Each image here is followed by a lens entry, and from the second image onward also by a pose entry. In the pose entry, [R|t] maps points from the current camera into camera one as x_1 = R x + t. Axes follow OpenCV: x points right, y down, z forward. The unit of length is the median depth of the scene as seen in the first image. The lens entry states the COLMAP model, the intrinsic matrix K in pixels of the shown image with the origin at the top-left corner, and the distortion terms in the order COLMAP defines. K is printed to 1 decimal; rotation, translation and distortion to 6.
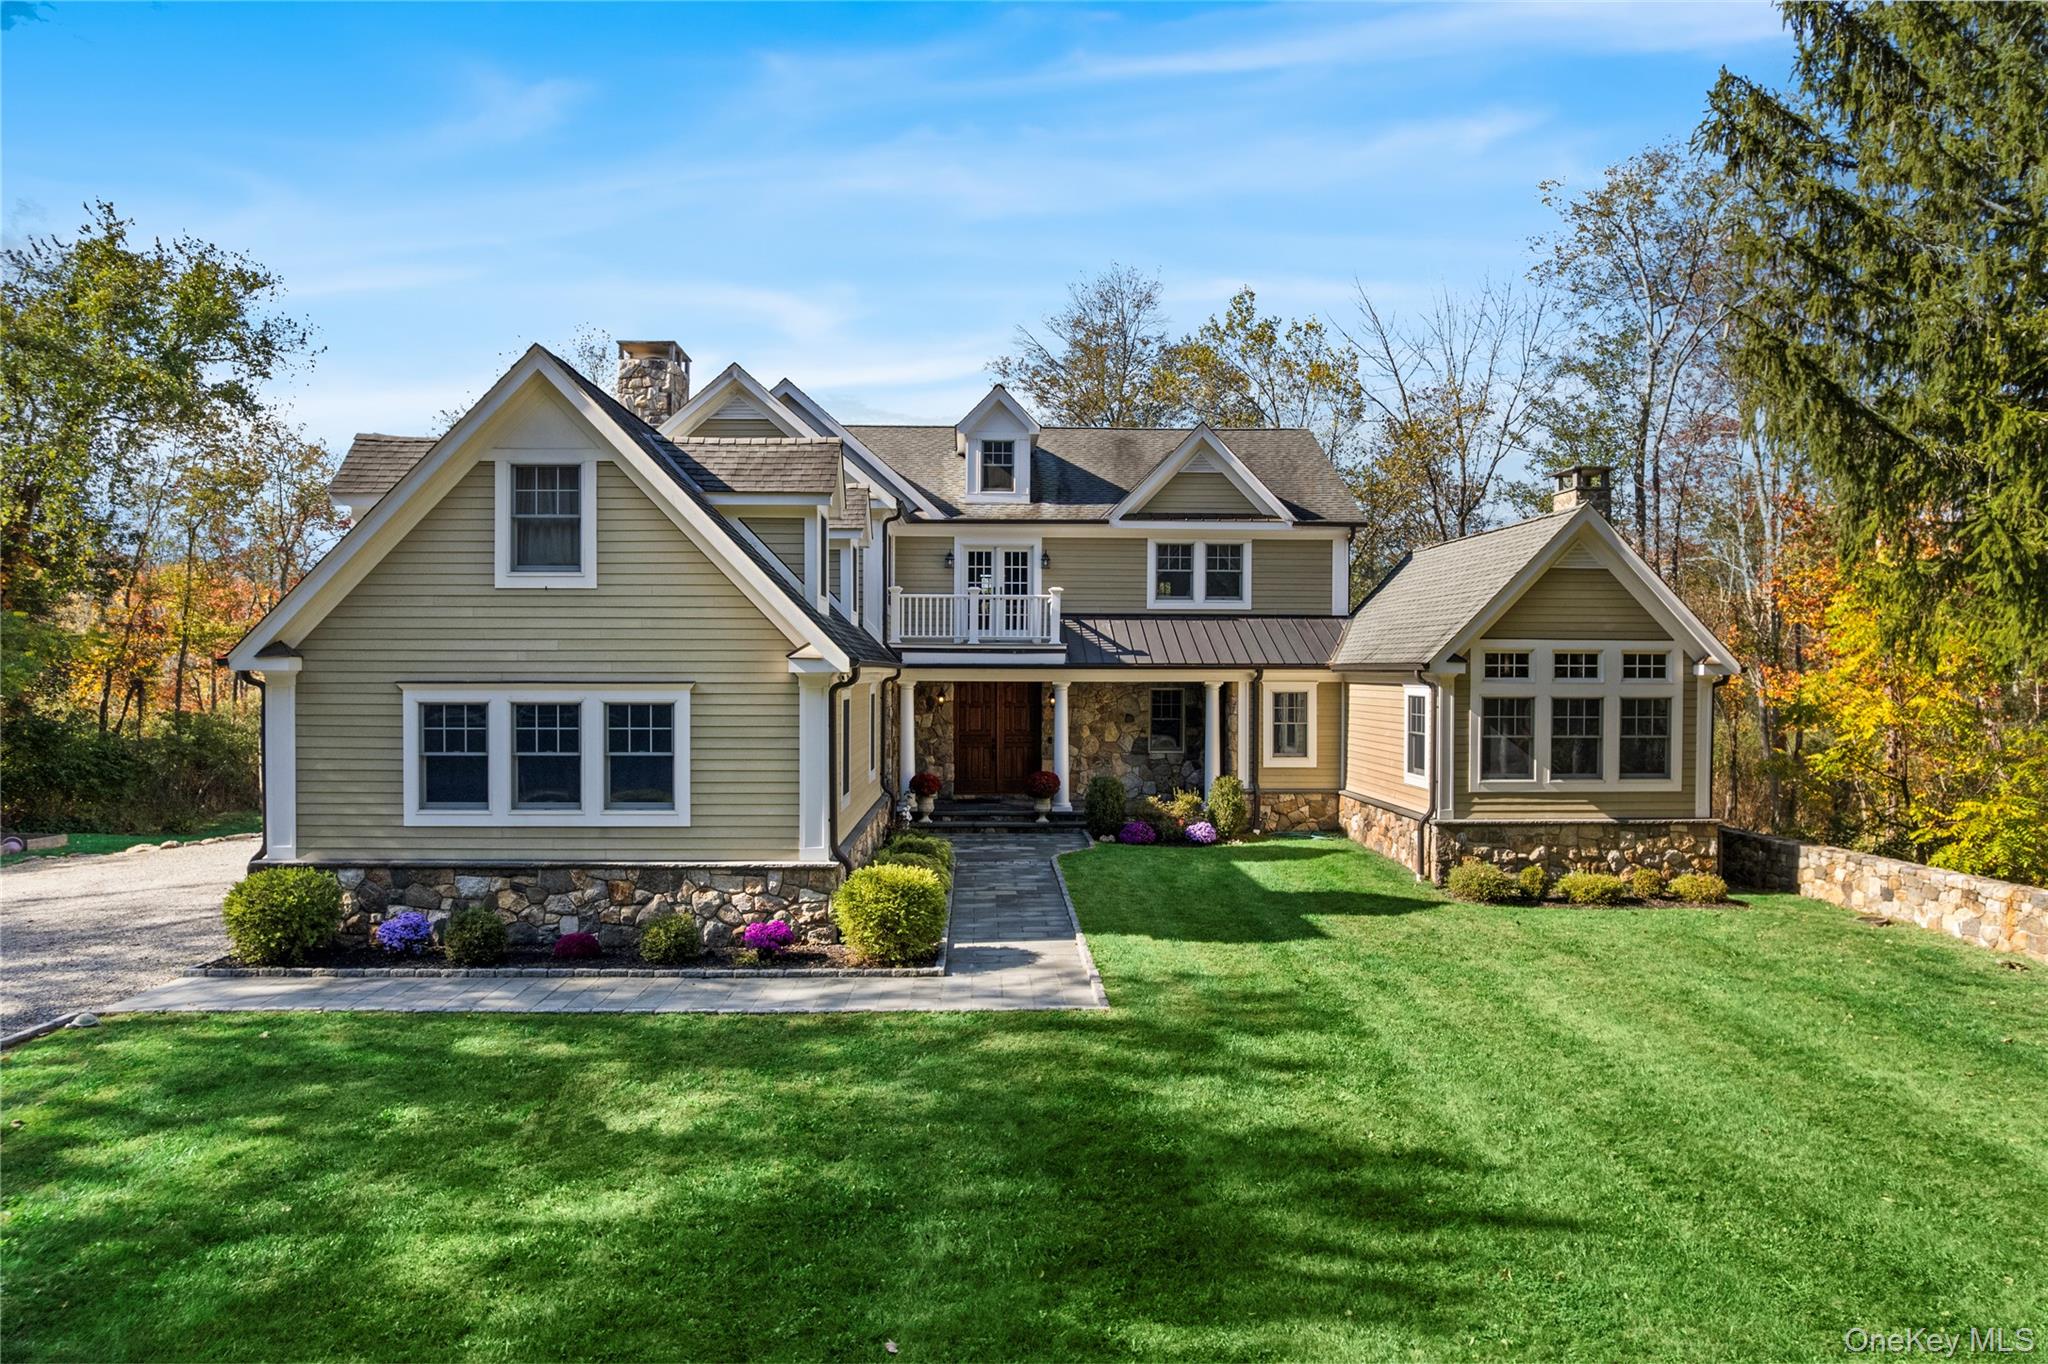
lens RADIAL K [[1352.0, 0, 1024.0], [0, 1352.0, 682.0], [0, 0, 1]] dist [-0.081289, 0.075766]
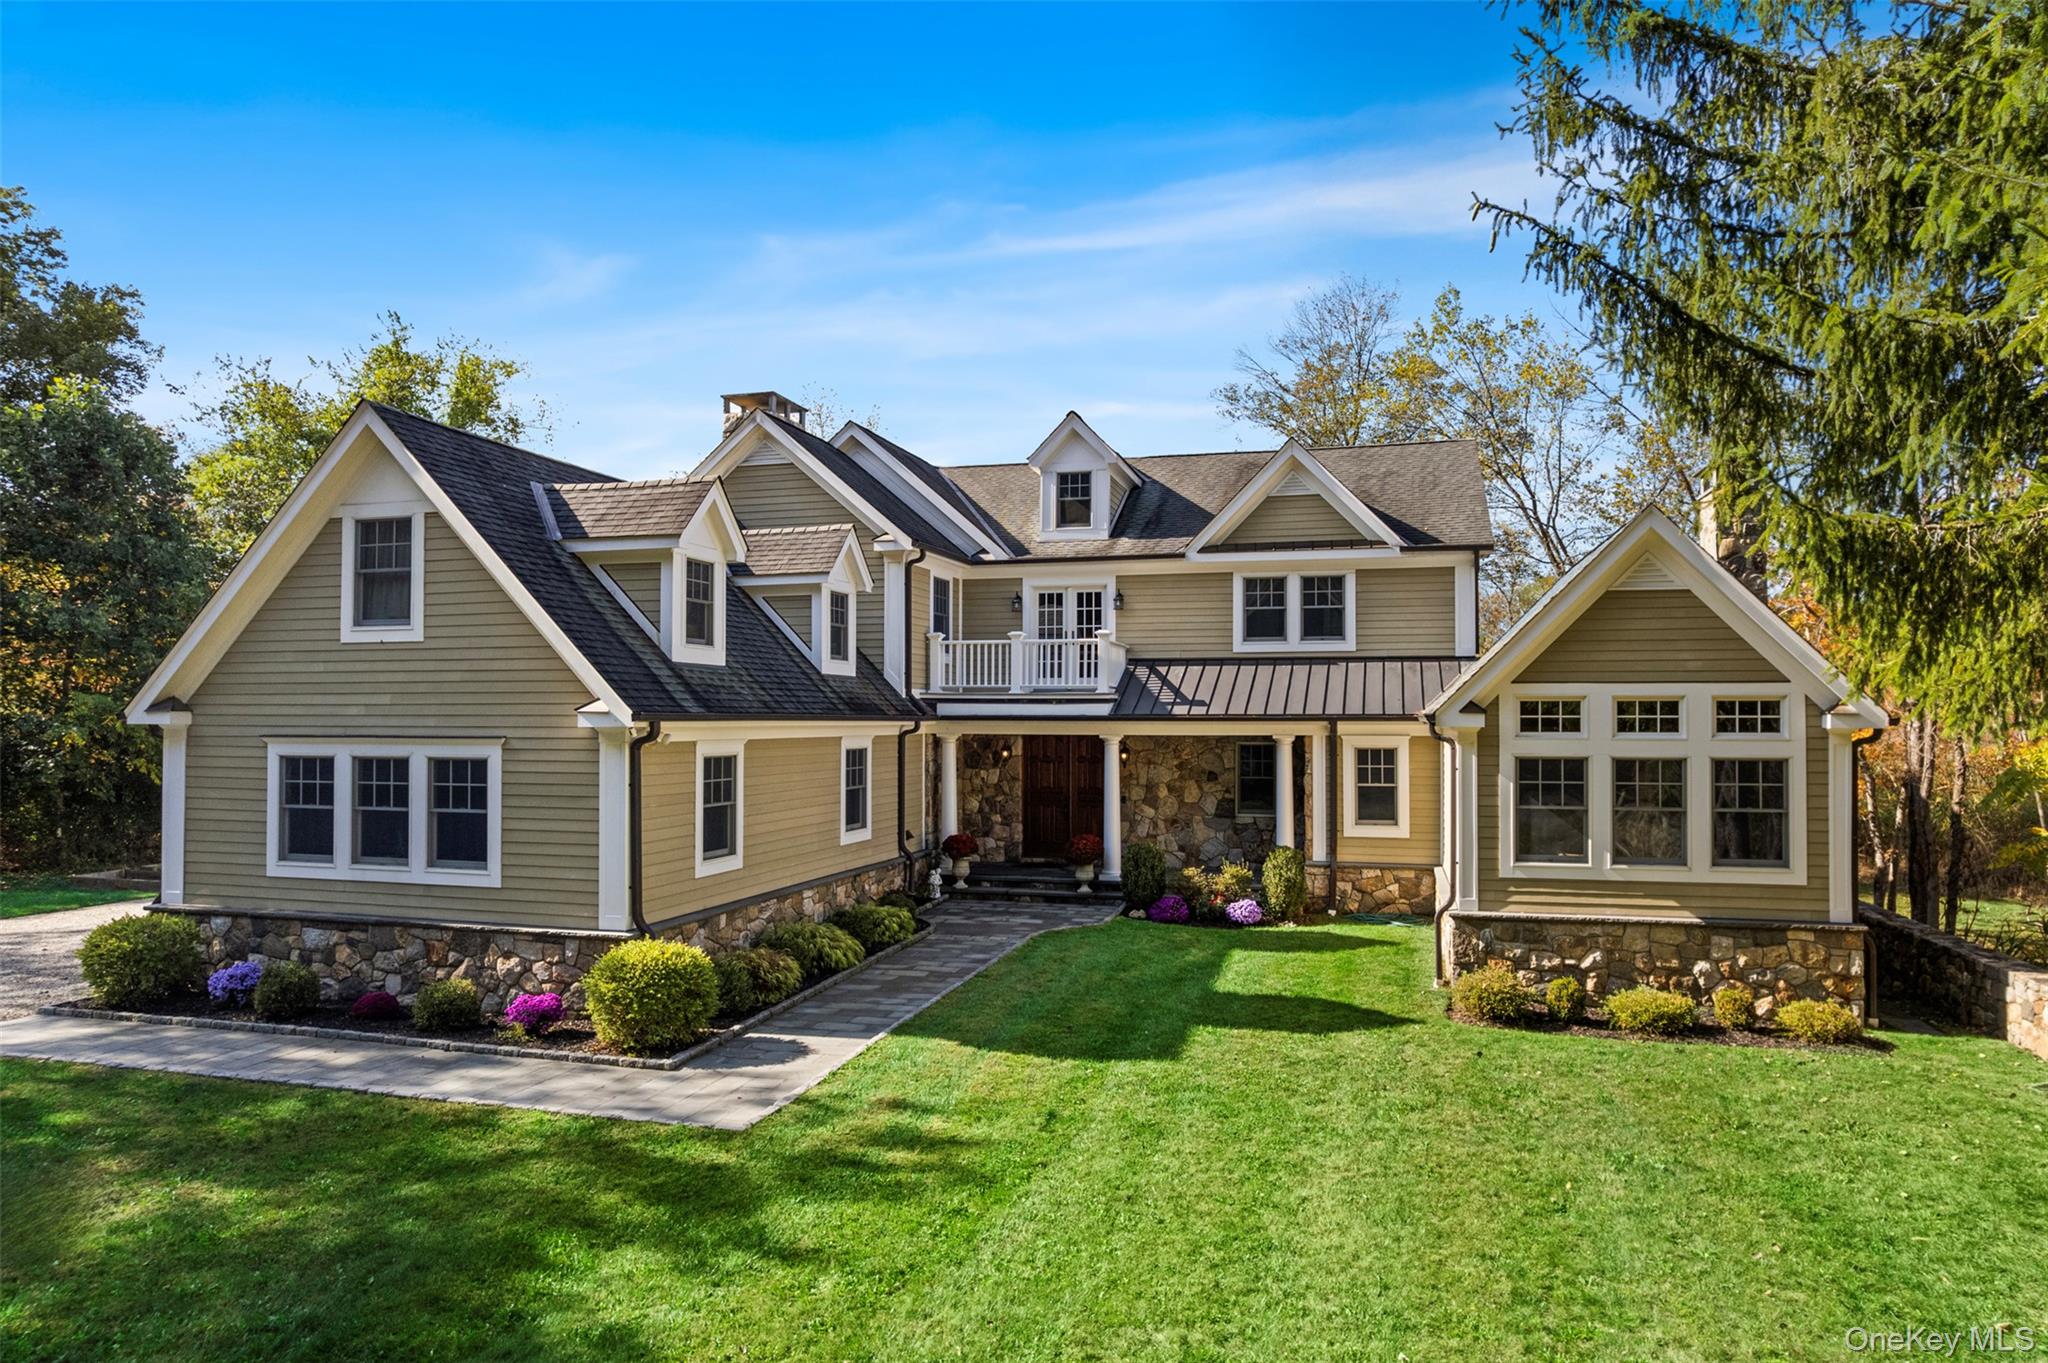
lens RADIAL K [[1352.0, 0, 1024.0], [0, 1352.0, 681.5], [0, 0, 1]] dist [-0.081289, 0.075766]
pose [[0.949505, -0.010253, -0.313584, 0.313654], [-0.001130, 0.999348, -0.036098, -0.004160], [0.313749, 0.034629, 0.948874, 0.161429]]
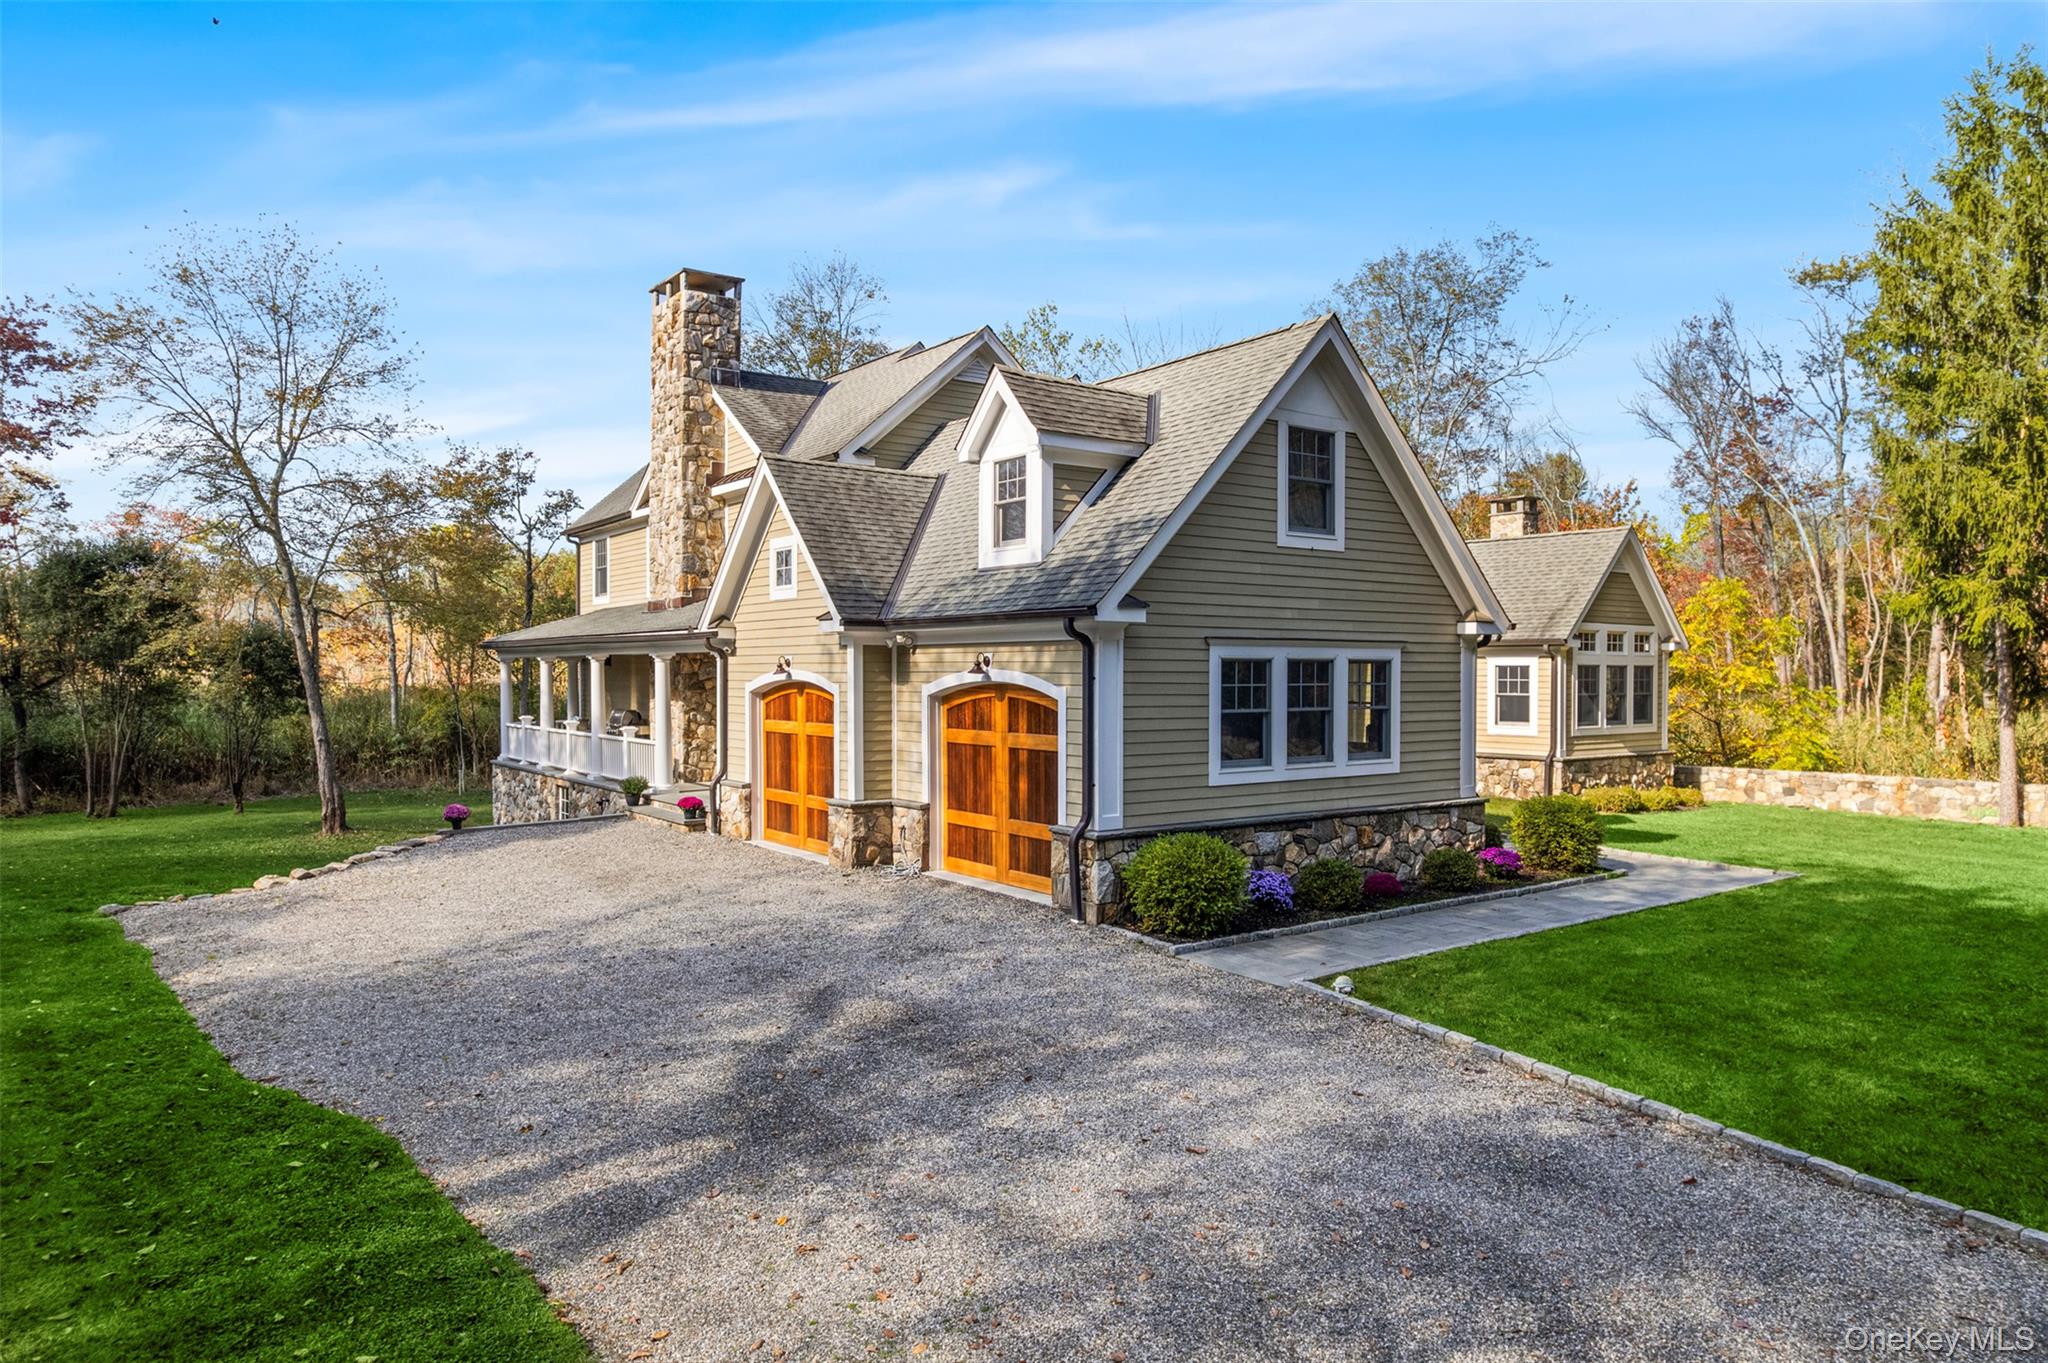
lens RADIAL K [[1352.0, 0, 1024.0], [0, 1352.0, 681.5], [0, 0, 1]] dist [-0.081289, 0.075766]
pose [[0.827659, -0.005793, 0.561201, -0.865581], [0.006335, 0.999979, 0.000979, 0.023235], [-0.561196, 0.002745, 0.827679, 0.202941]]
